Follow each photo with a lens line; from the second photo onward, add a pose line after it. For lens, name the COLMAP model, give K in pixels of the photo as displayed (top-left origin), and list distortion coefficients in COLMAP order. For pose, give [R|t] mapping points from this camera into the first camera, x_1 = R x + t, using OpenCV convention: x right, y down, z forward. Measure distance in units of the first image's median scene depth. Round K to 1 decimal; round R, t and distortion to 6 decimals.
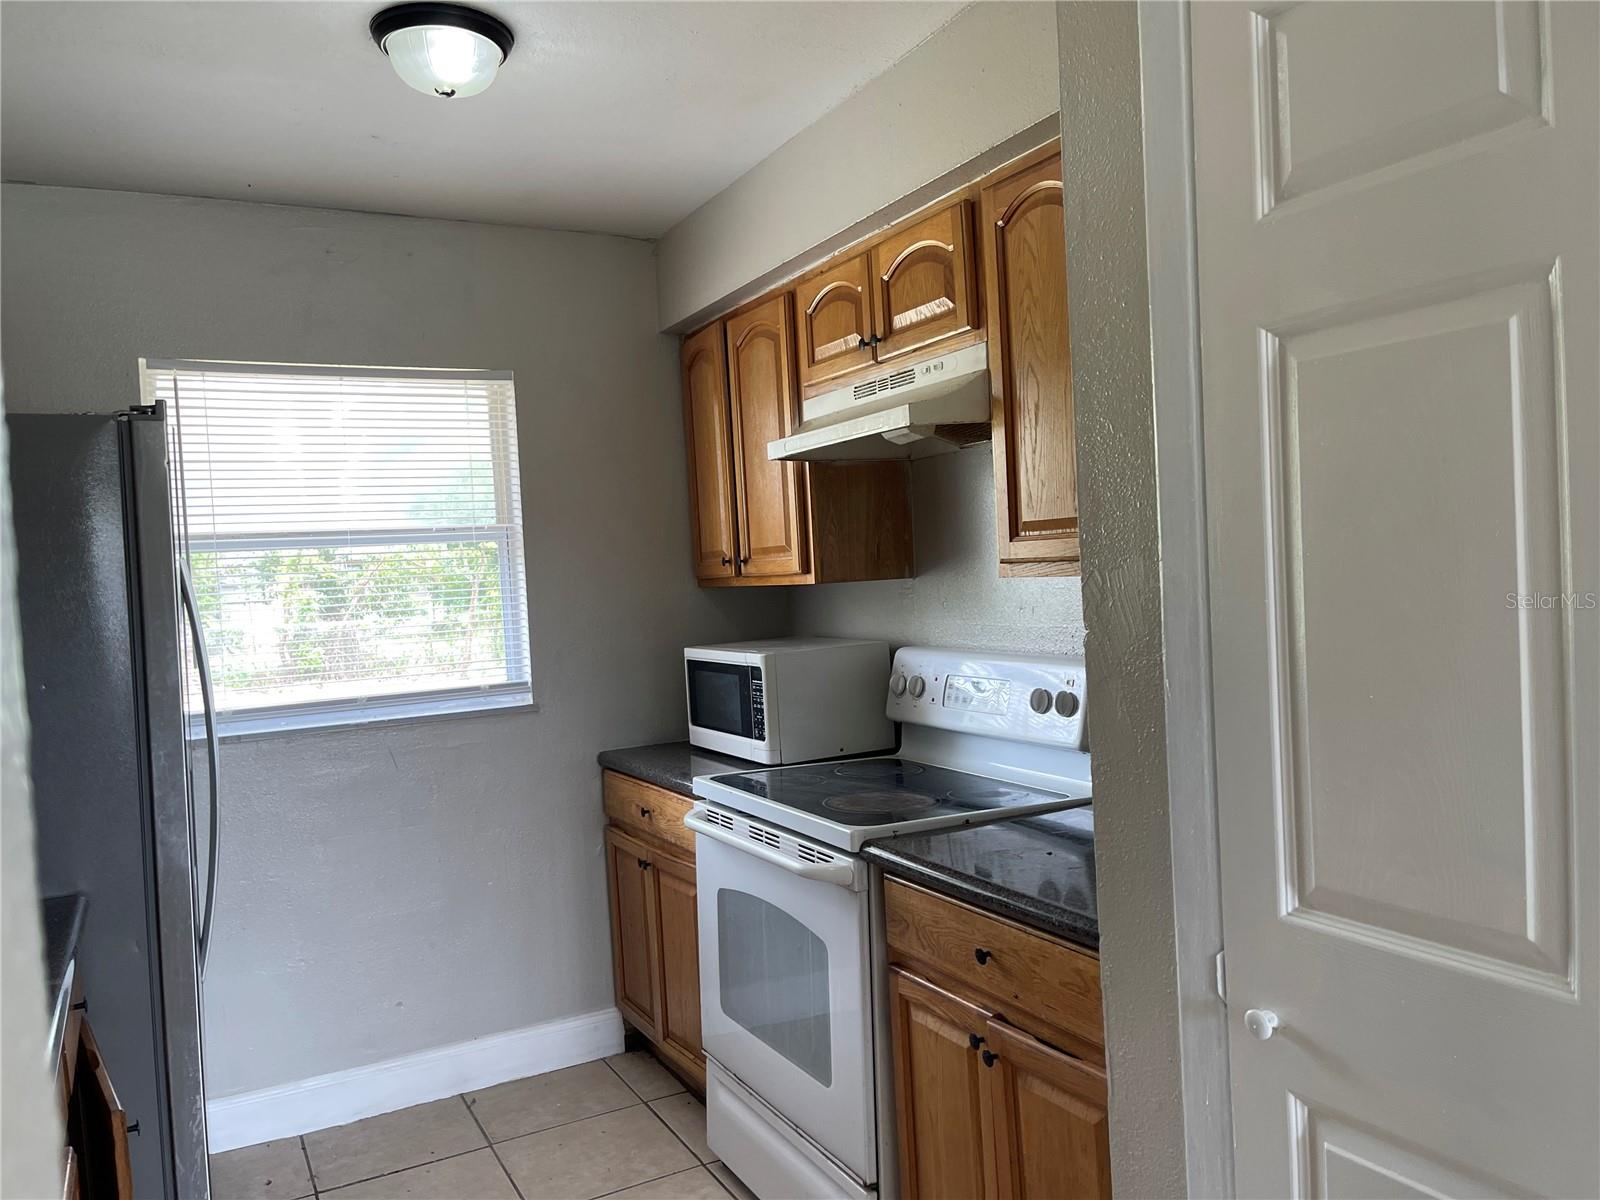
lens RADIAL K [[1210.5, 0, 802.9], [0, 1210.5, 606.3], [0, 0, 1]] dist [0.057520, -0.040509]
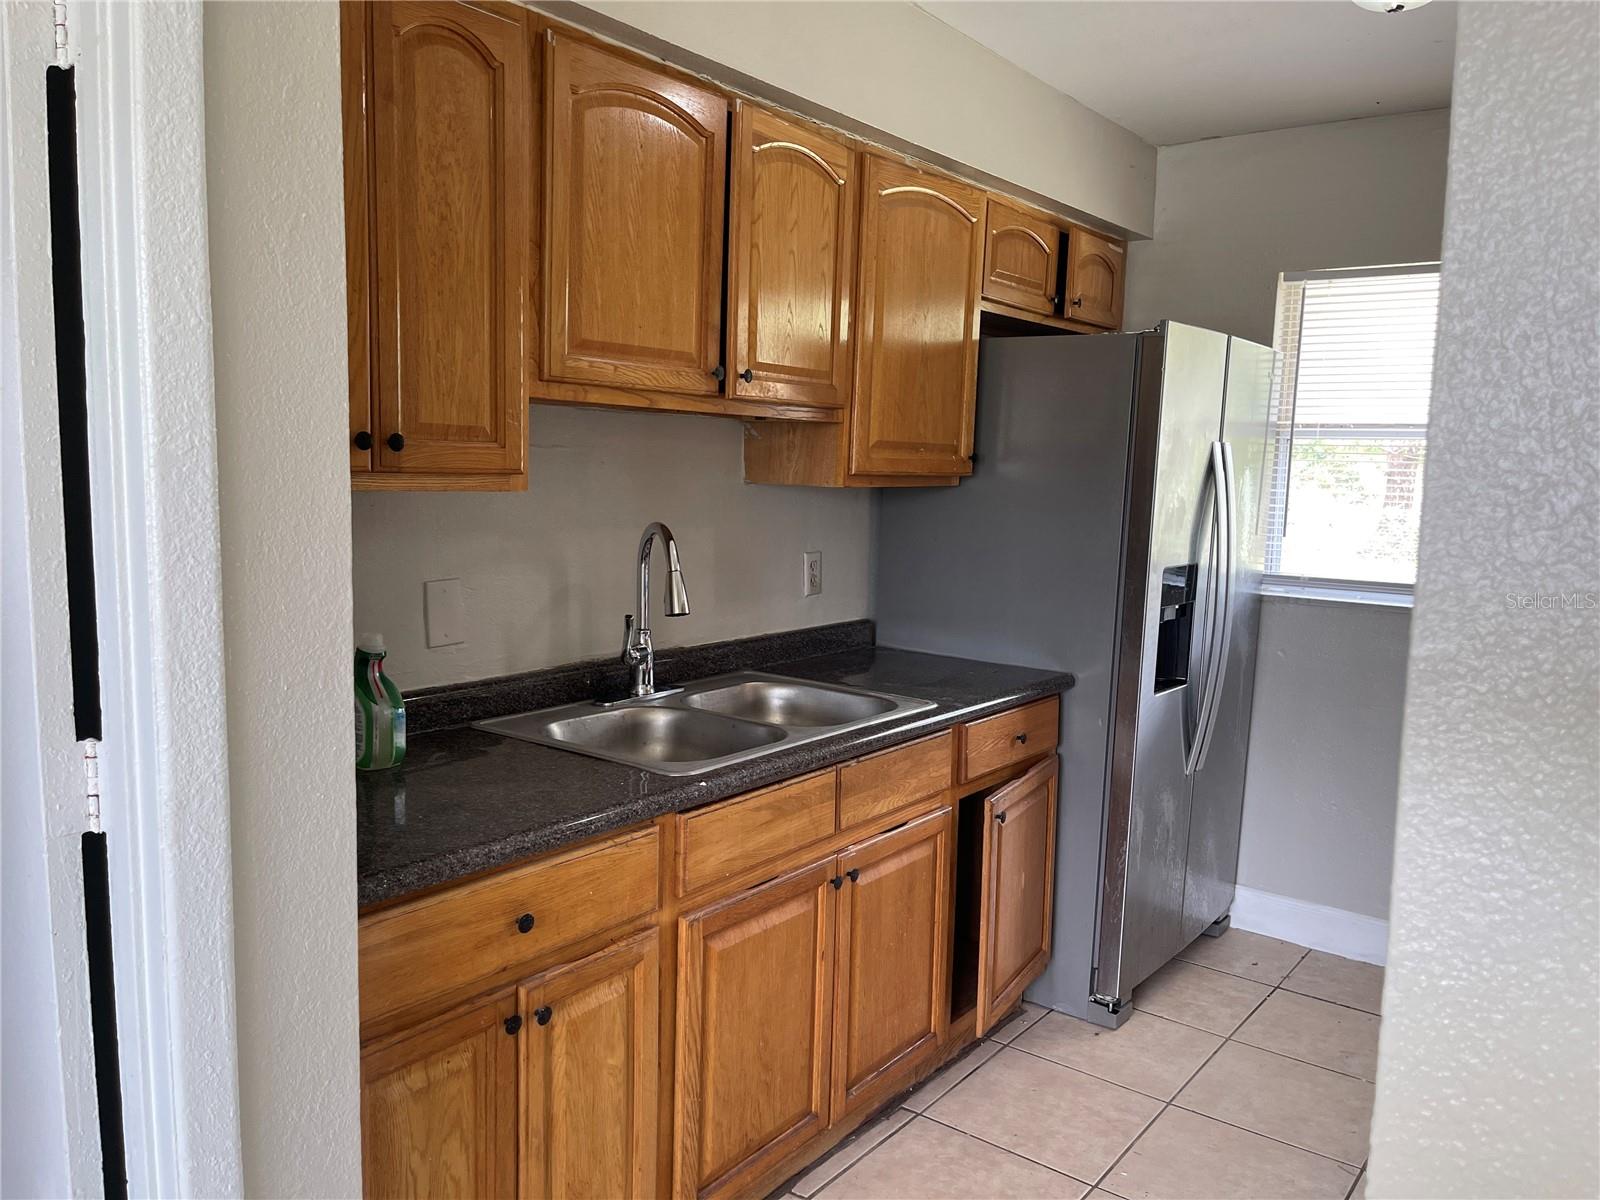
lens RADIAL K [[1210.5, 0, 805.9], [0, 1210.5, 606.4], [0, 0, 1]] dist [0.057520, -0.040509]
pose [[0.426479, 0.171921, -0.888008, 0.345092], [-0.082449, 0.985072, 0.151115, -0.022024], [0.900732, 0.008768, 0.434287, 0.065138]]
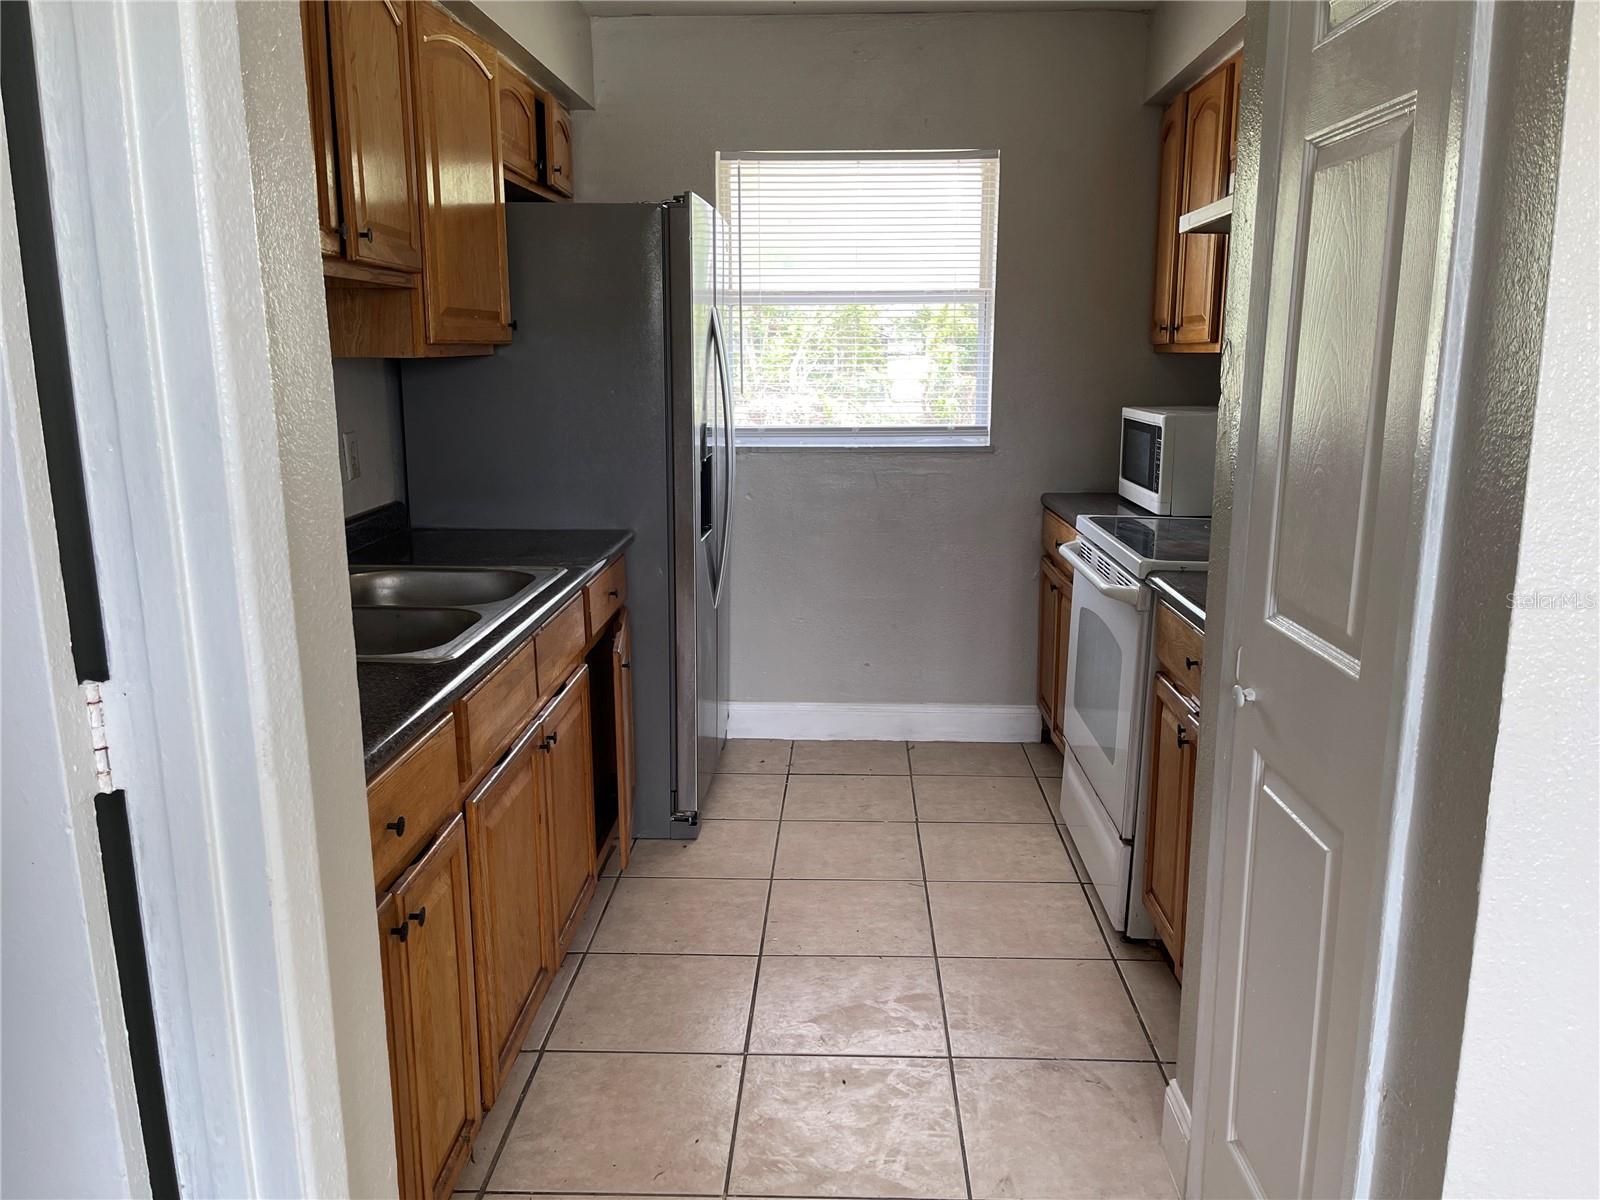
lens RADIAL K [[1210.5, 0, 804.0], [0, 1210.5, 598.4], [0, 0, 1]] dist [0.057520, -0.040509]
pose [[0.865077, 0.150688, -0.478471, 0.222560], [-0.060224, 0.978115, 0.199159, 0.001259], [0.498011, -0.143472, 0.855220, -0.132969]]
